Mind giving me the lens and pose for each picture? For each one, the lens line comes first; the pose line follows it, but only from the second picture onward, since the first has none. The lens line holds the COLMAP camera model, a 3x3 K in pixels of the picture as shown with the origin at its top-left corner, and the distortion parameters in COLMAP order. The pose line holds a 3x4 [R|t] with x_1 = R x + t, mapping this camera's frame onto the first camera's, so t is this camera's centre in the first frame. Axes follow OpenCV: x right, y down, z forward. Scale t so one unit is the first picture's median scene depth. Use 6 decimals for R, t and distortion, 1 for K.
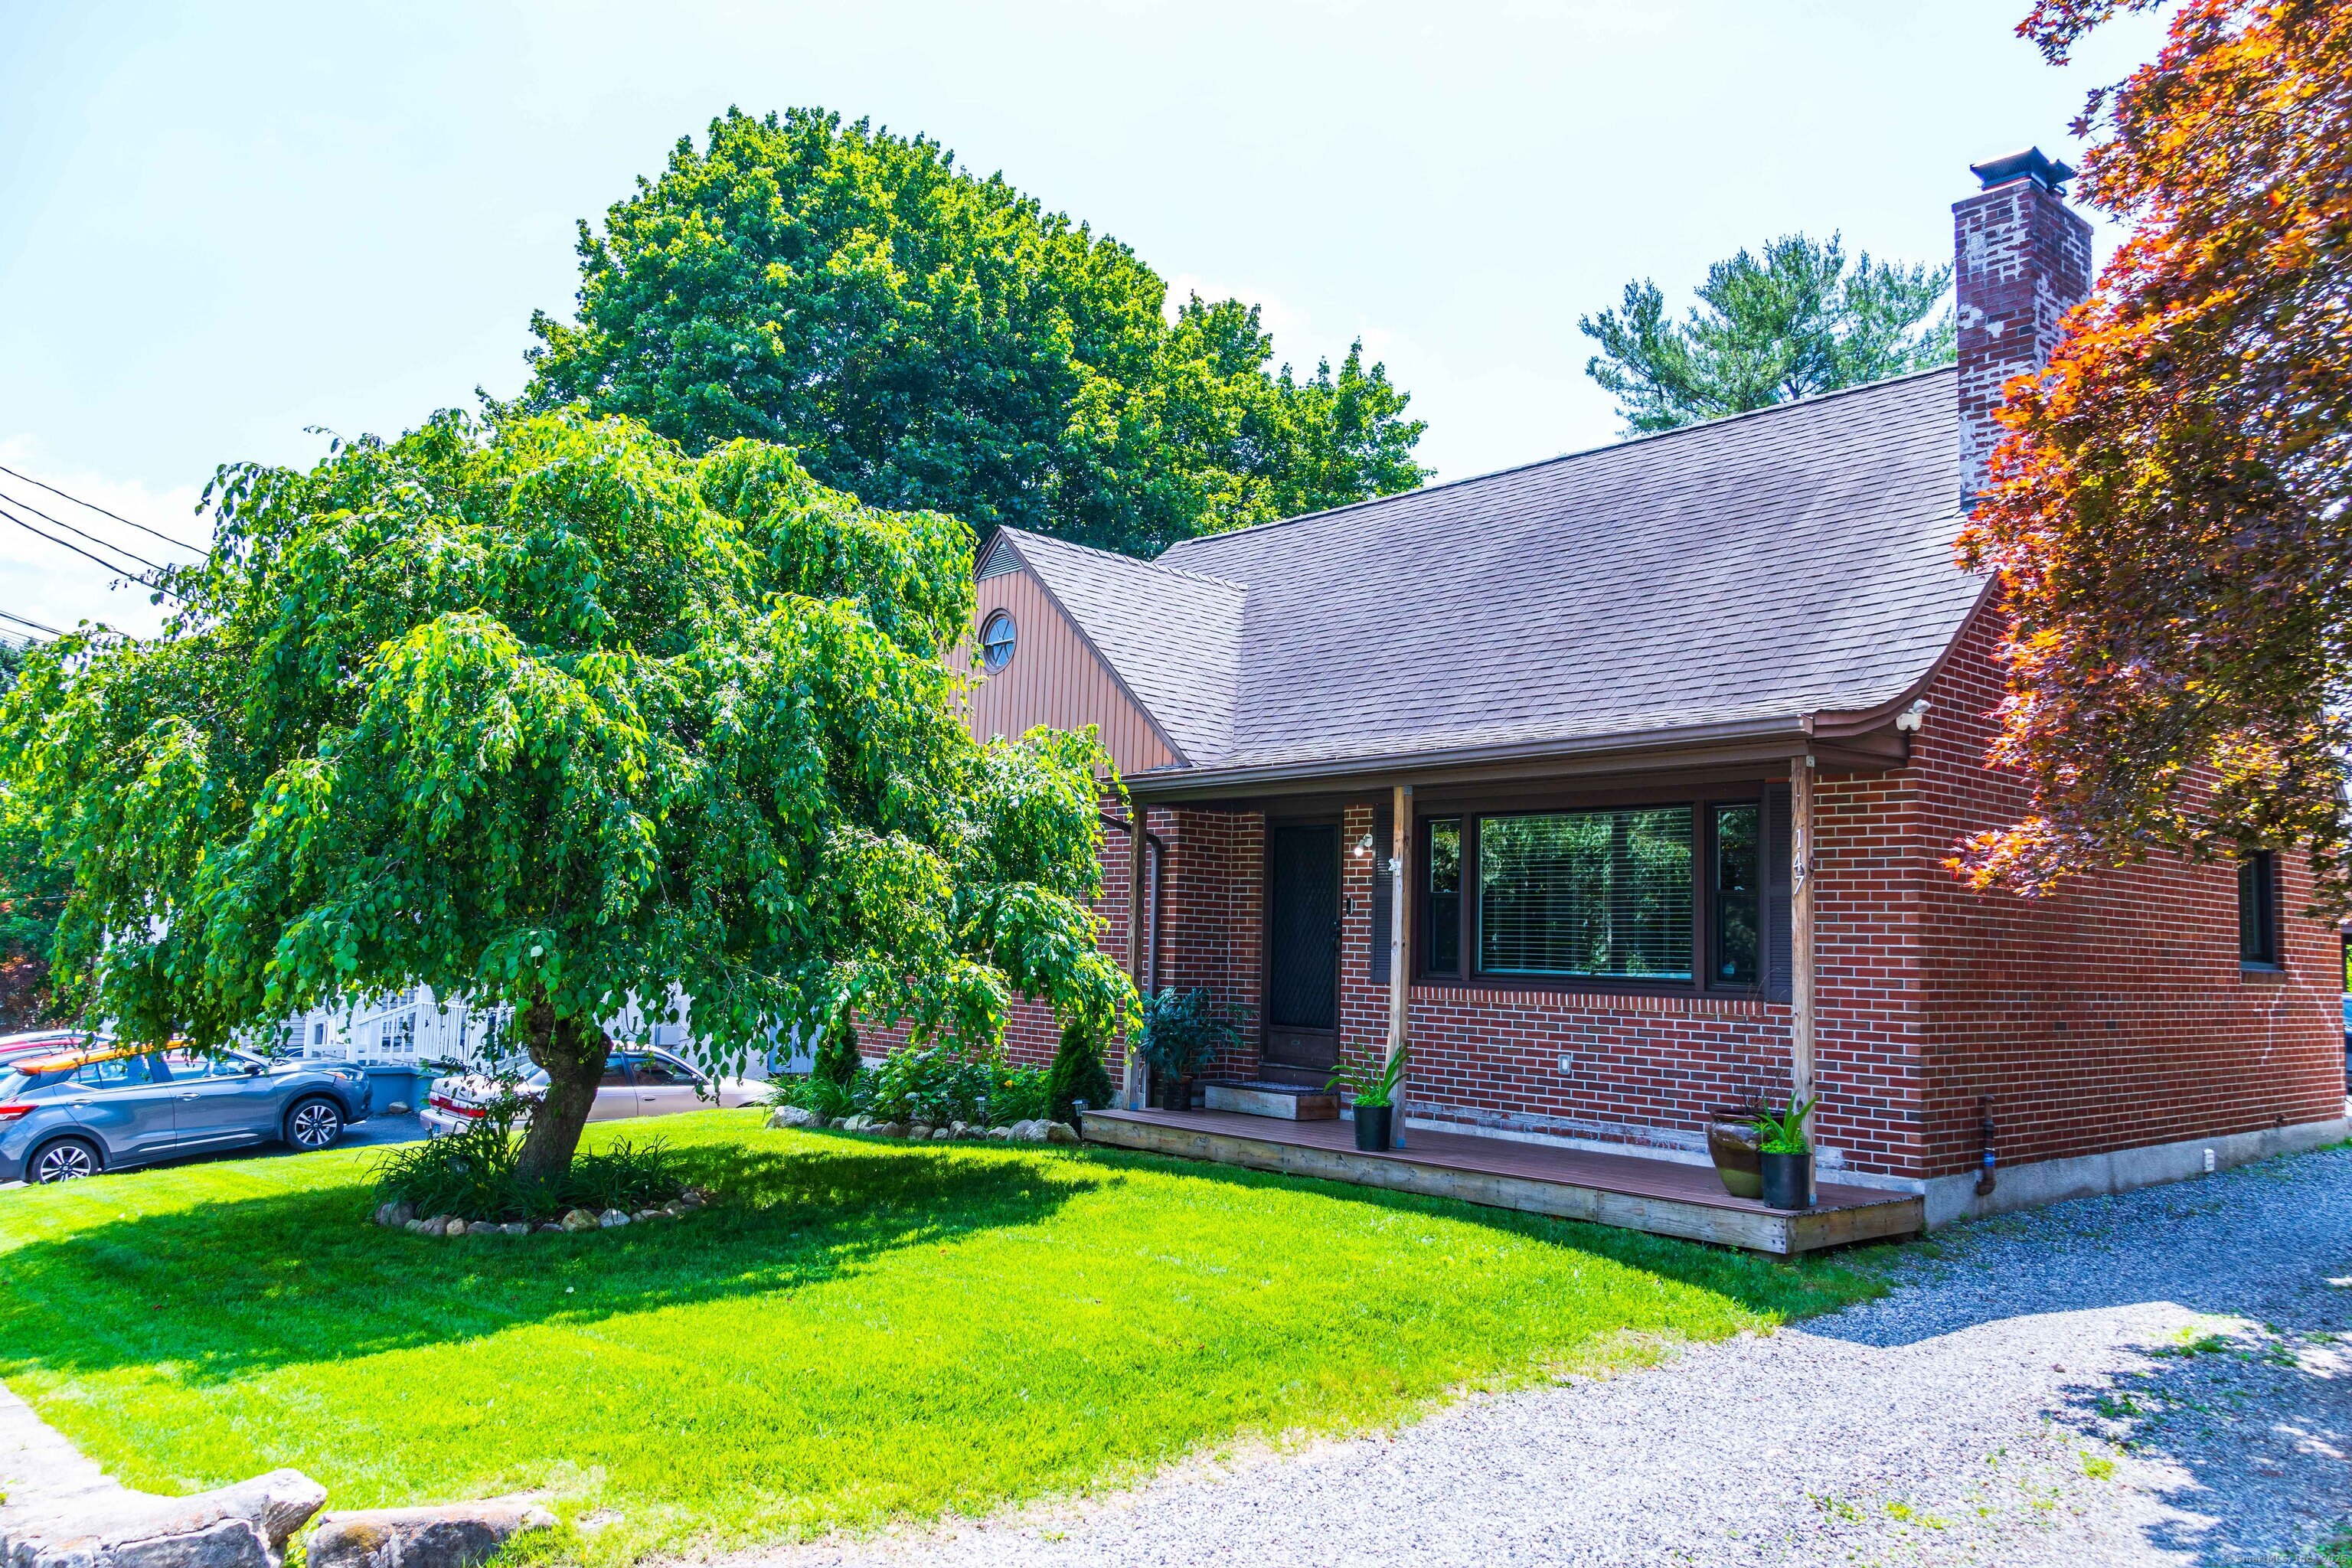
lens RADIAL K [[1764.3, 0, 1178.3], [0, 1764.3, 790.3], [0, 0, 1]] dist [0.002455, -0.002648]
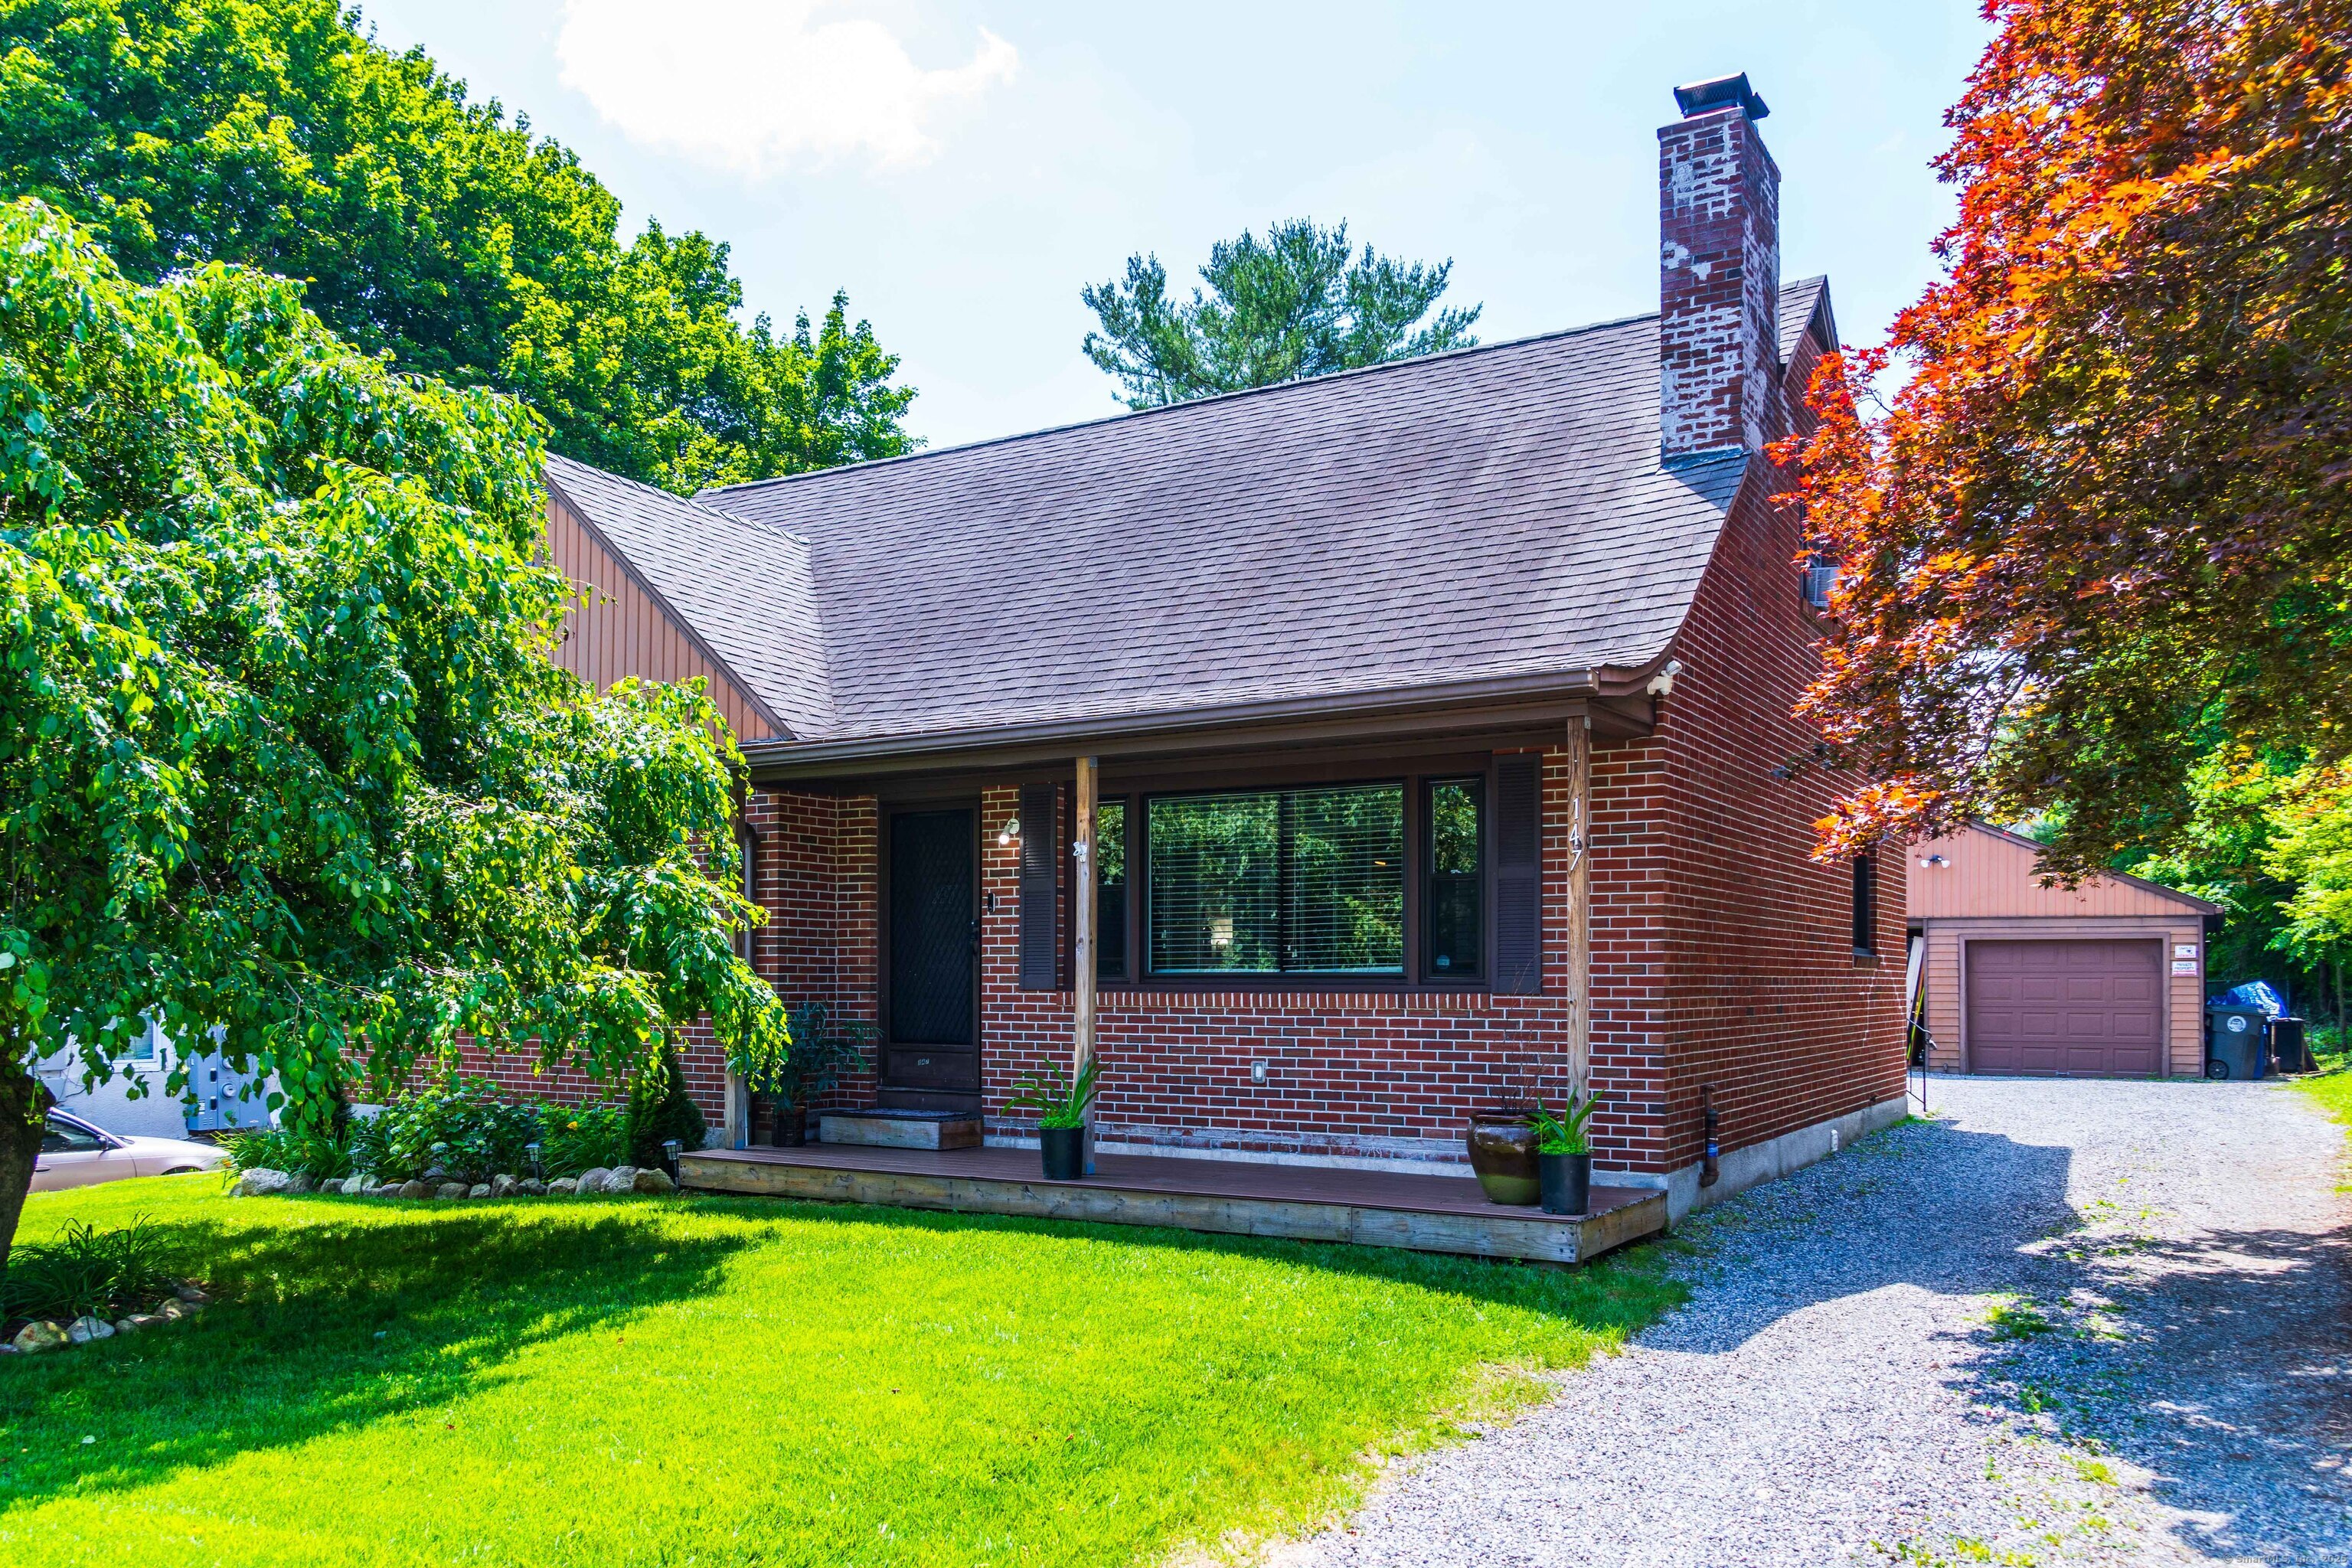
lens RADIAL K [[1825.2, 0, 1173.5], [0, 1825.2, 975.8], [0, 0, 1]] dist [0.003516, -0.011152]
pose [[0.952147, -0.024695, 0.304642, -0.102604], [-0.003014, 0.995923, 0.090152, 0.022792], [-0.305627, -0.086756, 0.948191, 0.135291]]
